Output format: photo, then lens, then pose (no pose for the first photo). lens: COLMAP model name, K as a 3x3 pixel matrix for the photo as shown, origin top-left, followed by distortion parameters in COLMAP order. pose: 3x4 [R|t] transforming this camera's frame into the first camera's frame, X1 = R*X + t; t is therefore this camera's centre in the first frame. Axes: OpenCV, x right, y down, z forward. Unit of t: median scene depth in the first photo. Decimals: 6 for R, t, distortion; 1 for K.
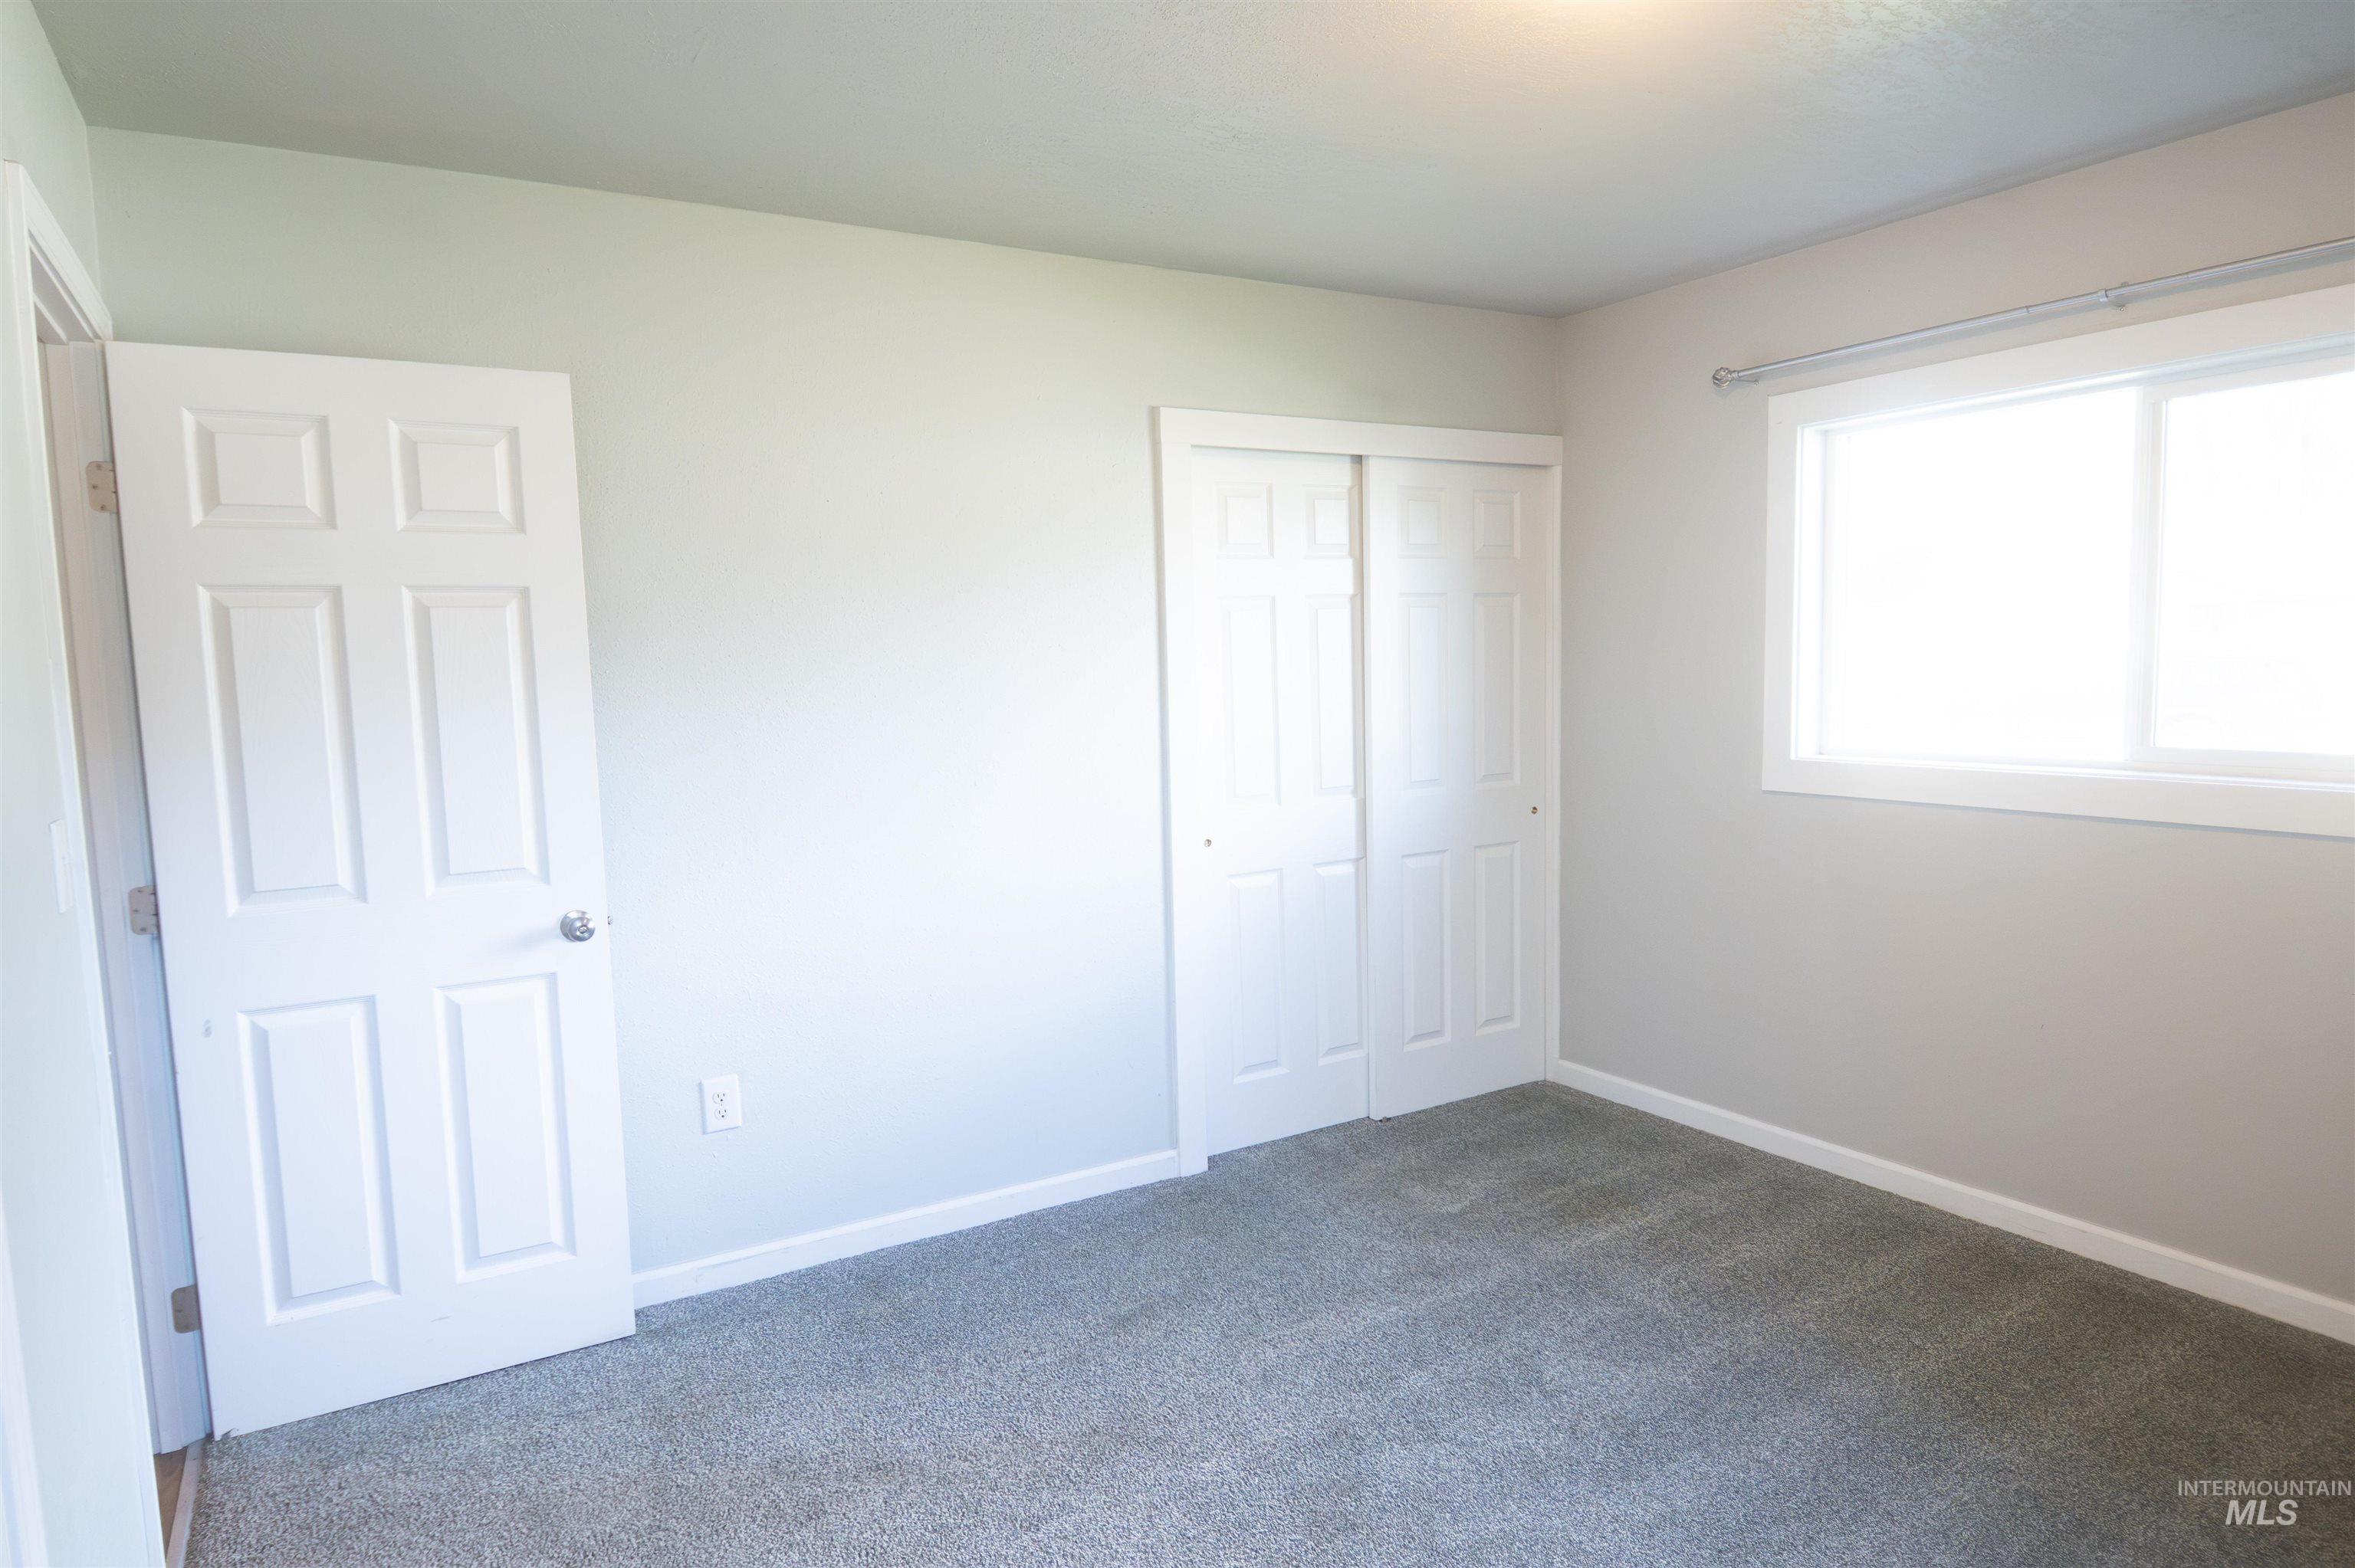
lens RADIAL K [[1417.9, 0, 1197.2], [0, 1417.9, 786.1], [0, 0, 1]] dist [0.032849, -0.030667]
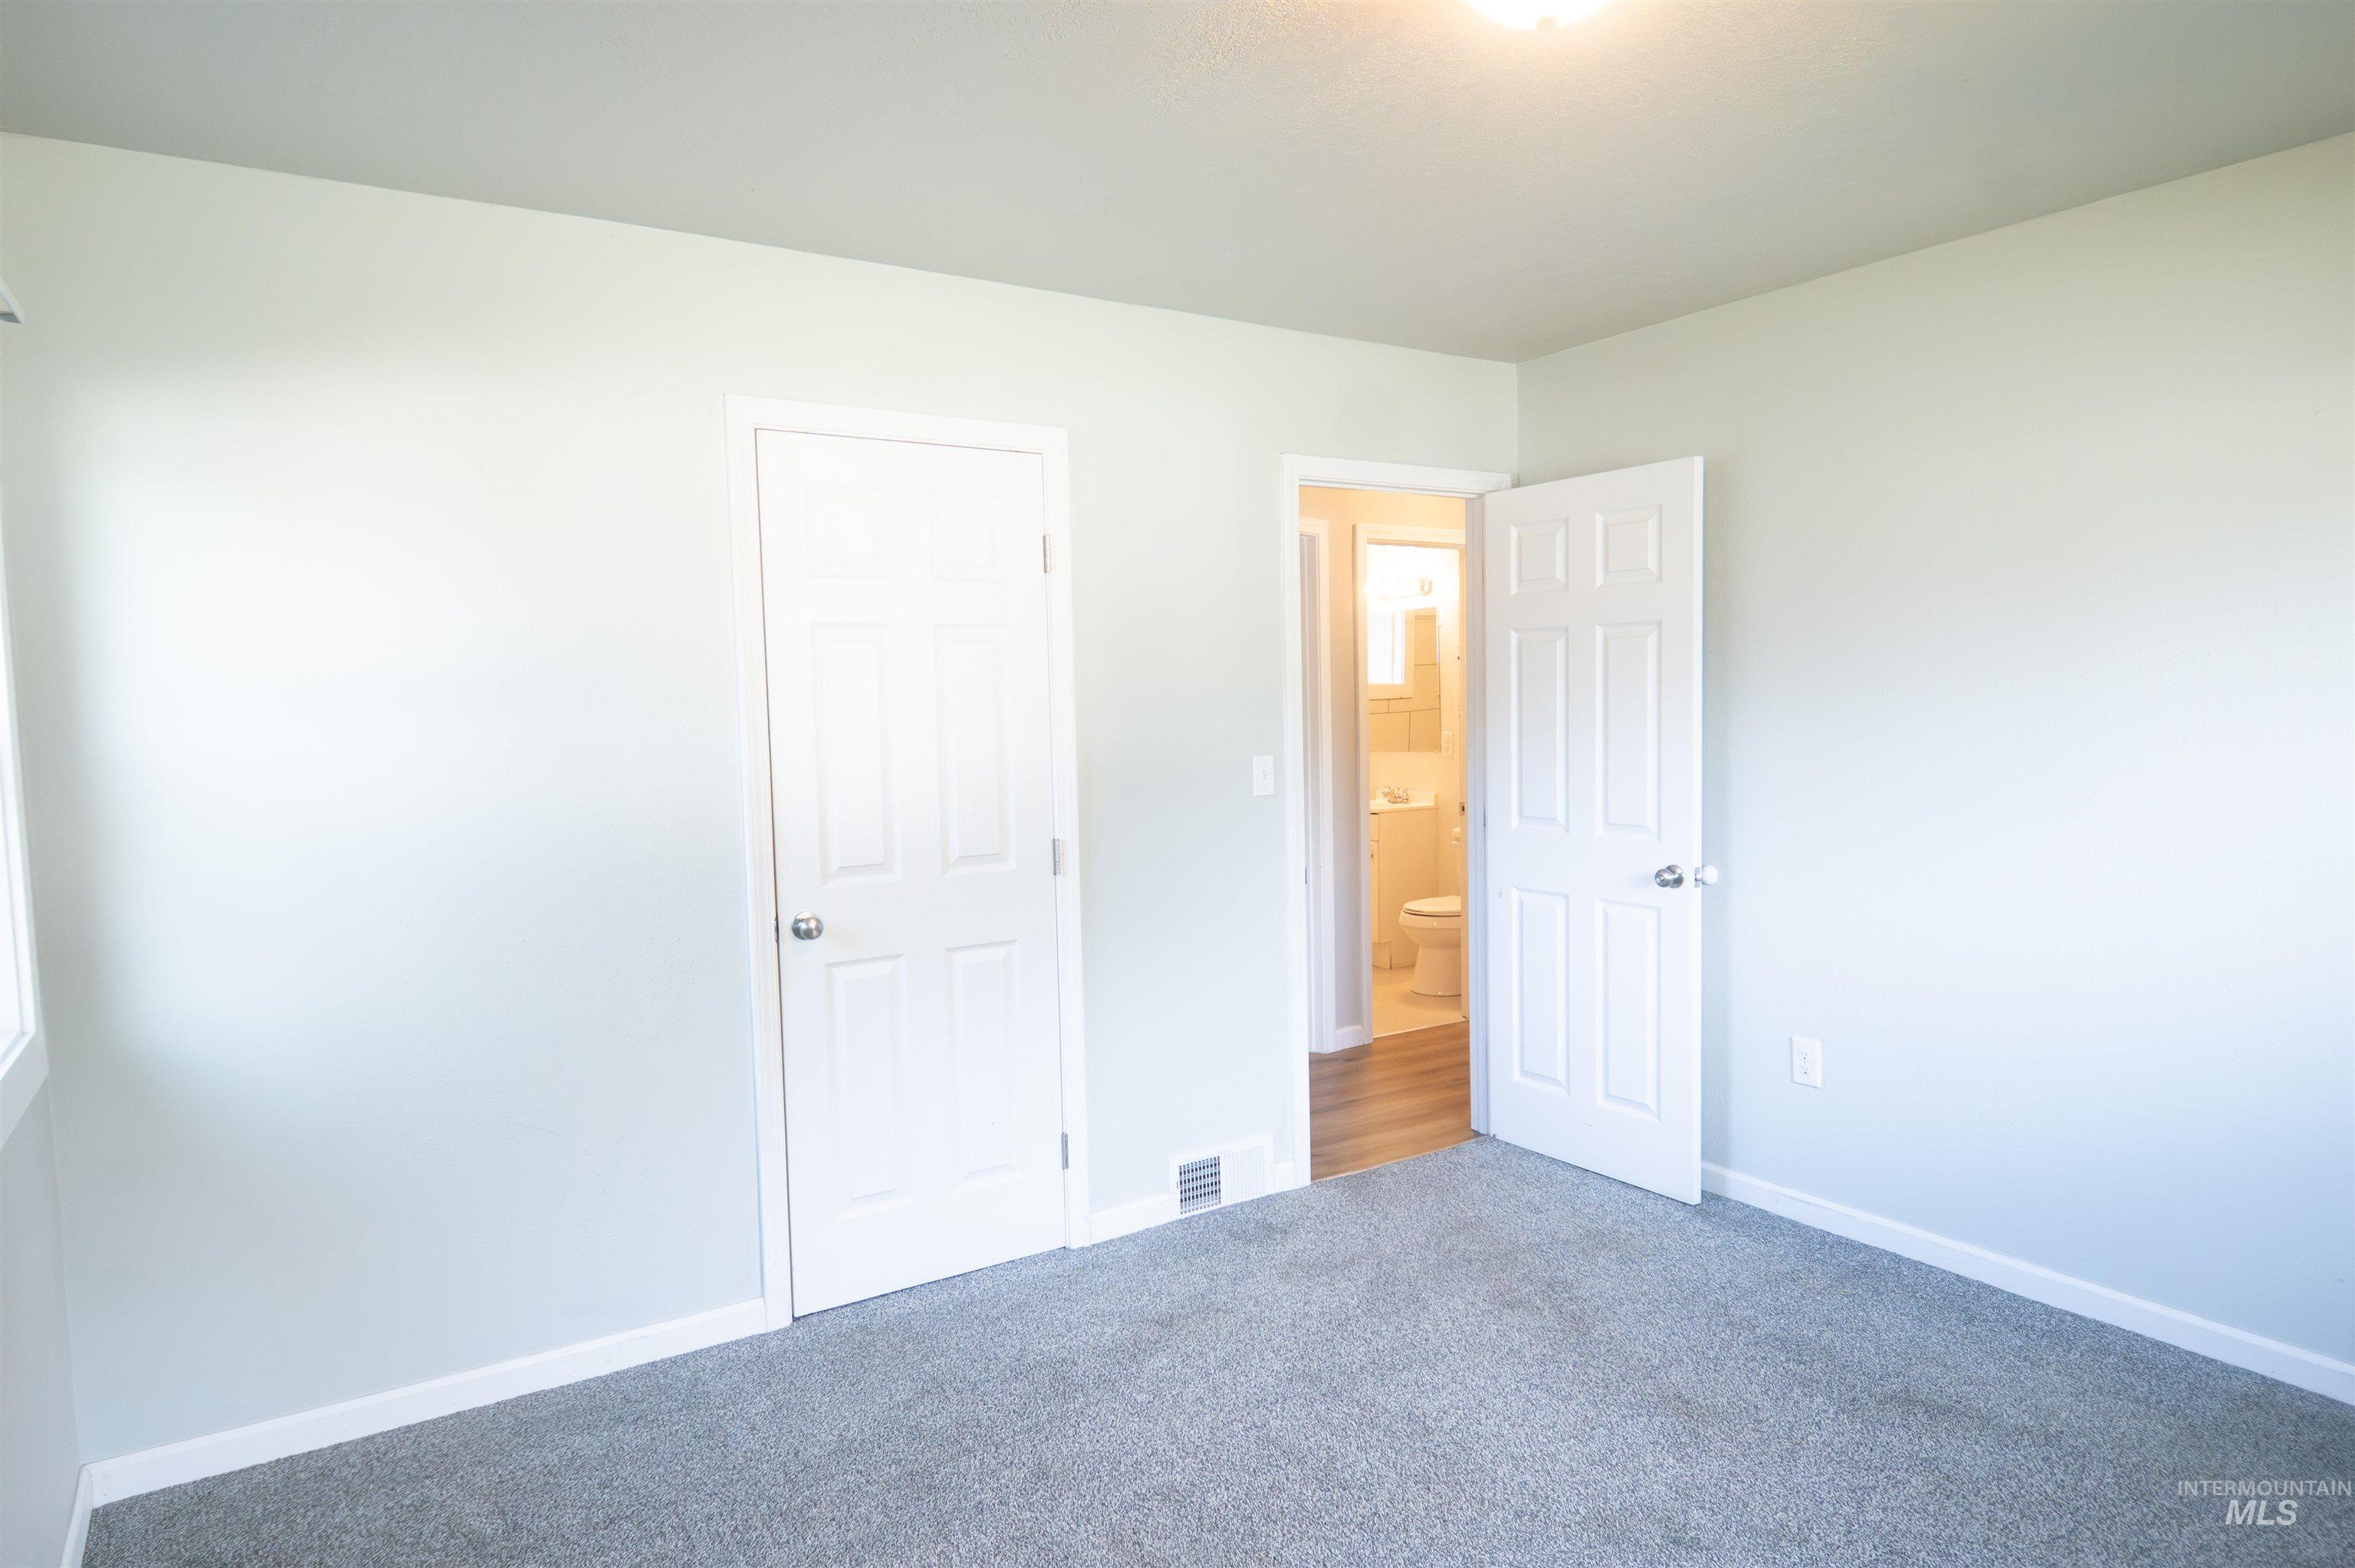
lens RADIAL K [[1417.9, 0, 1197.2], [0, 1417.9, 786.1], [0, 0, 1]] dist [0.032849, -0.030667]
pose [[0.046398, 0.092479, -0.994633, 0.670988], [-0.071463, 0.993461, 0.089037, -0.056226], [0.996364, 0.066948, 0.052703, 0.386954]]
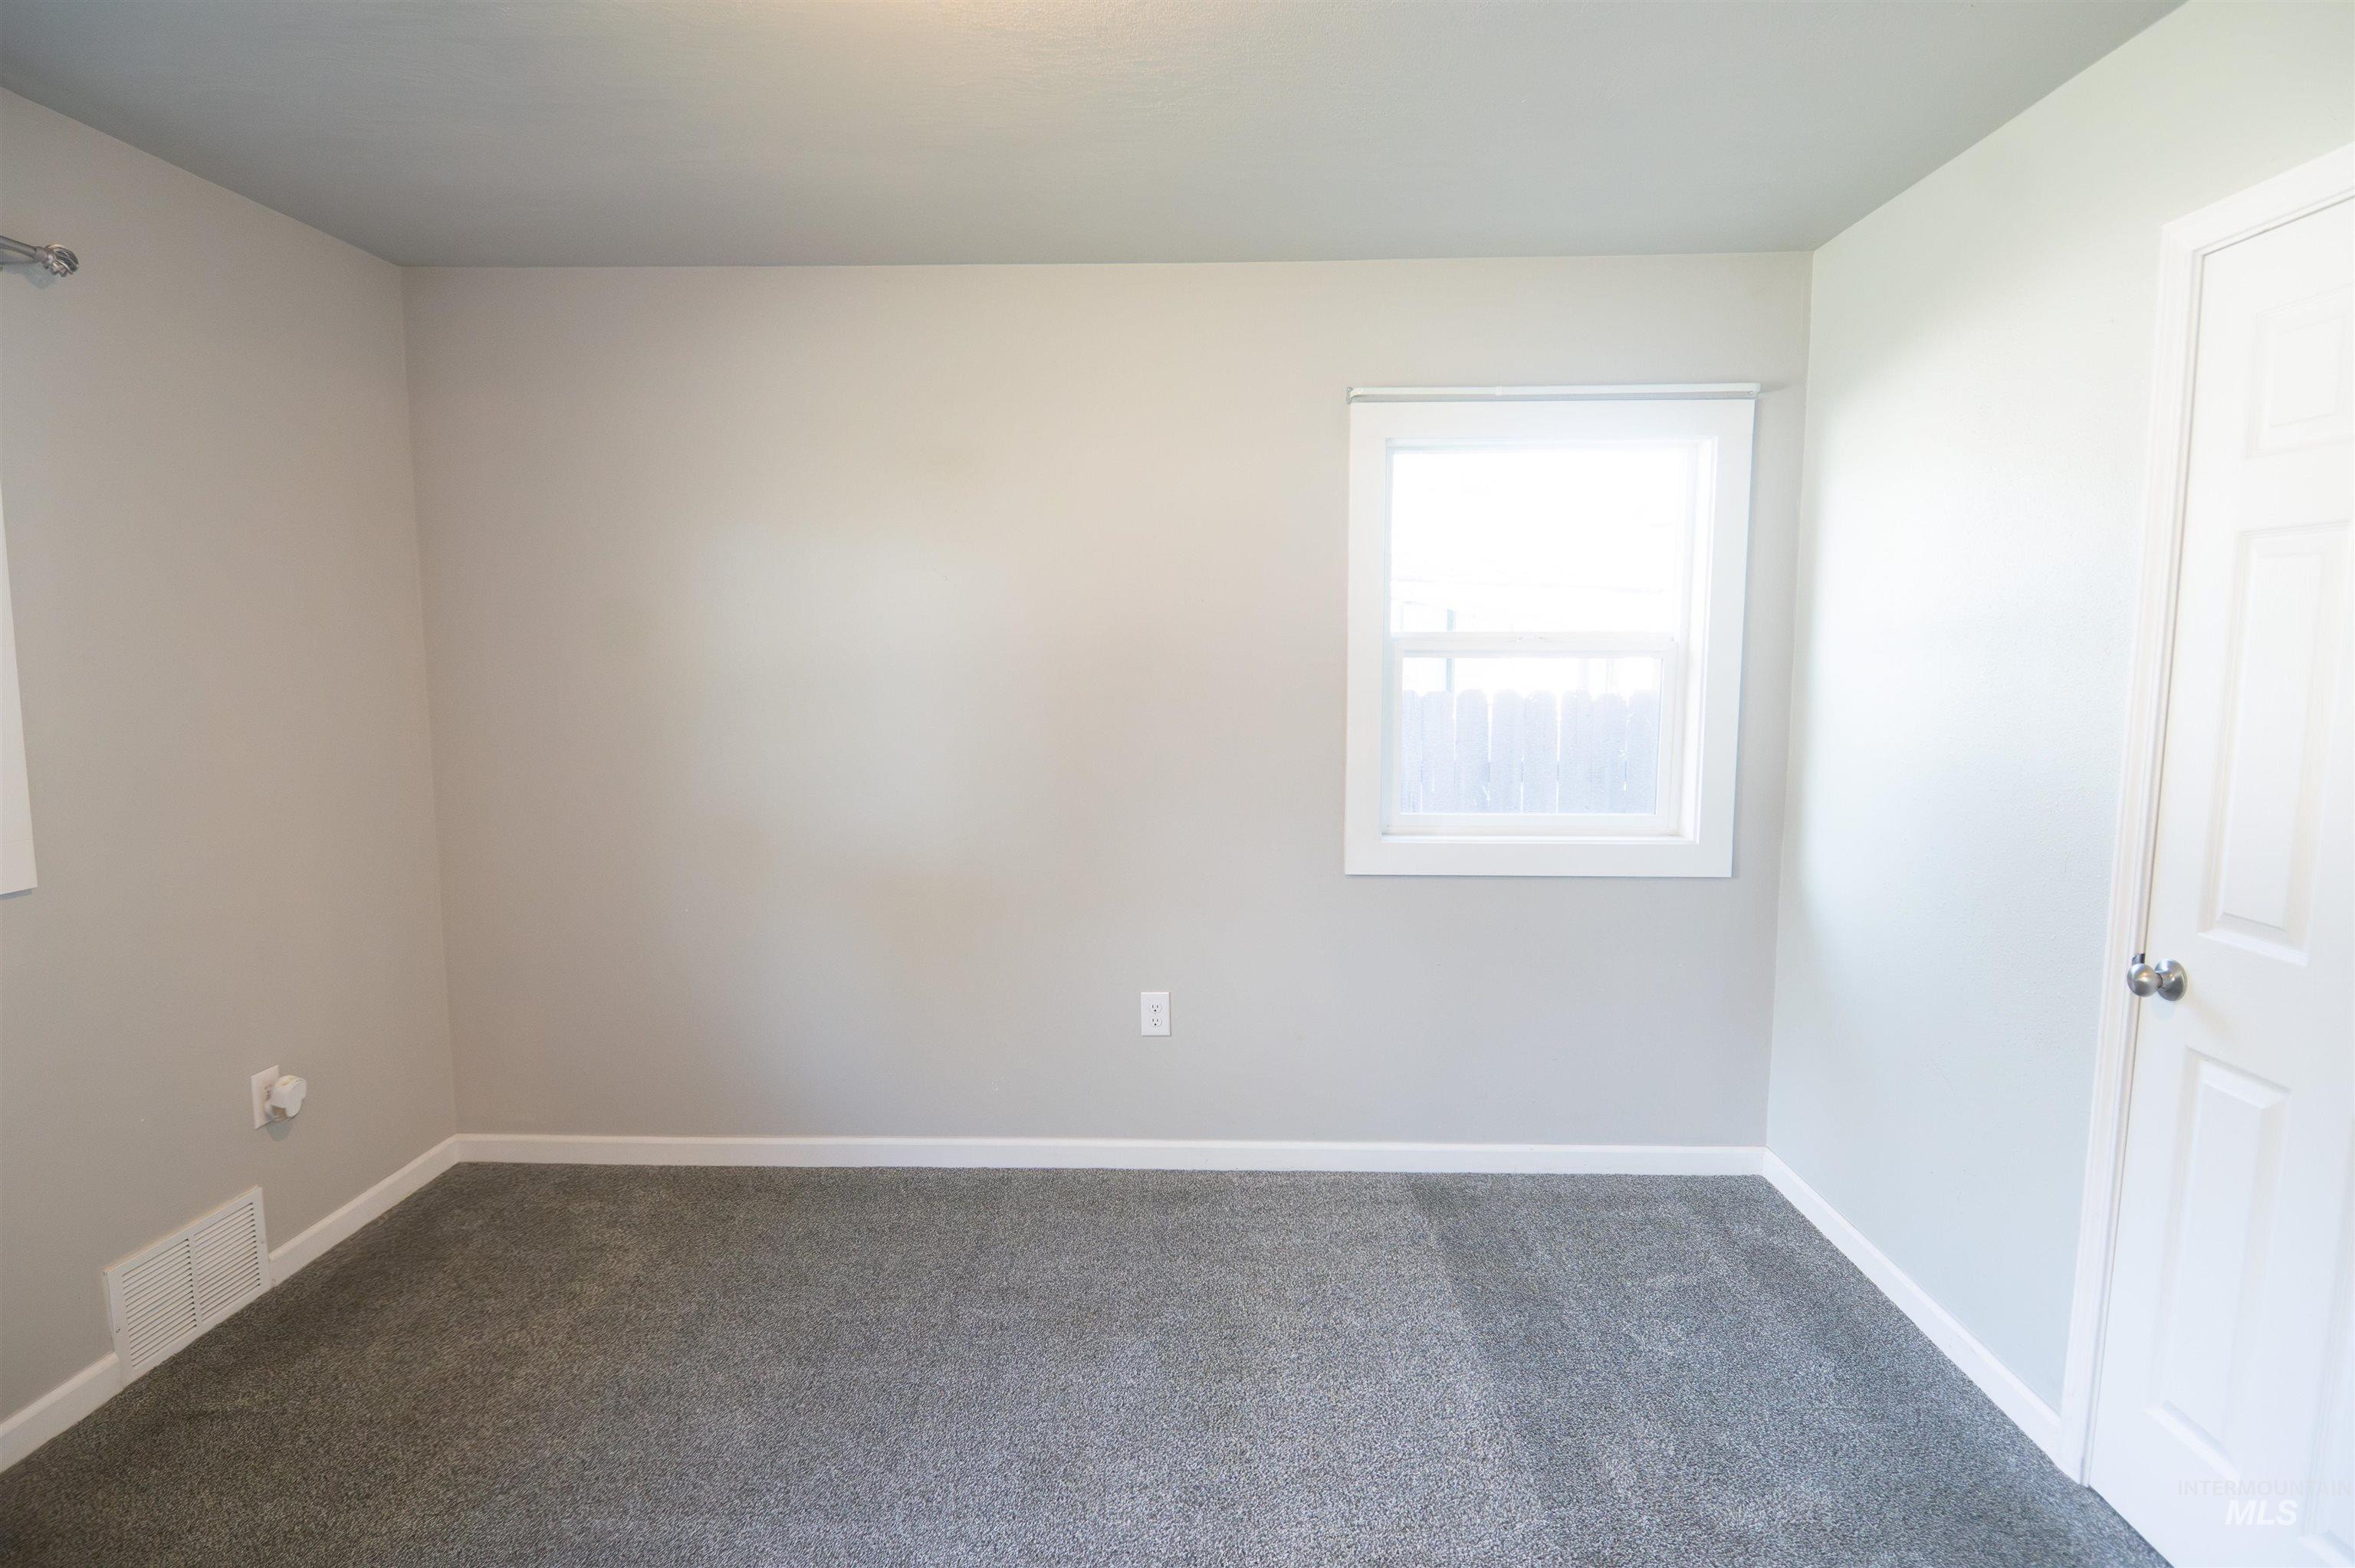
lens RADIAL K [[1238.4, 0, 1185.9], [0, 1238.4, 790.8], [0, 0, 1]] dist [0.024991, -0.030015]
pose [[-0.838675, -0.033540, 0.543599, -0.142347], [0.073226, 0.982096, 0.173569, -0.075417], [-0.539688, 0.185374, -0.821203, 0.841016]]
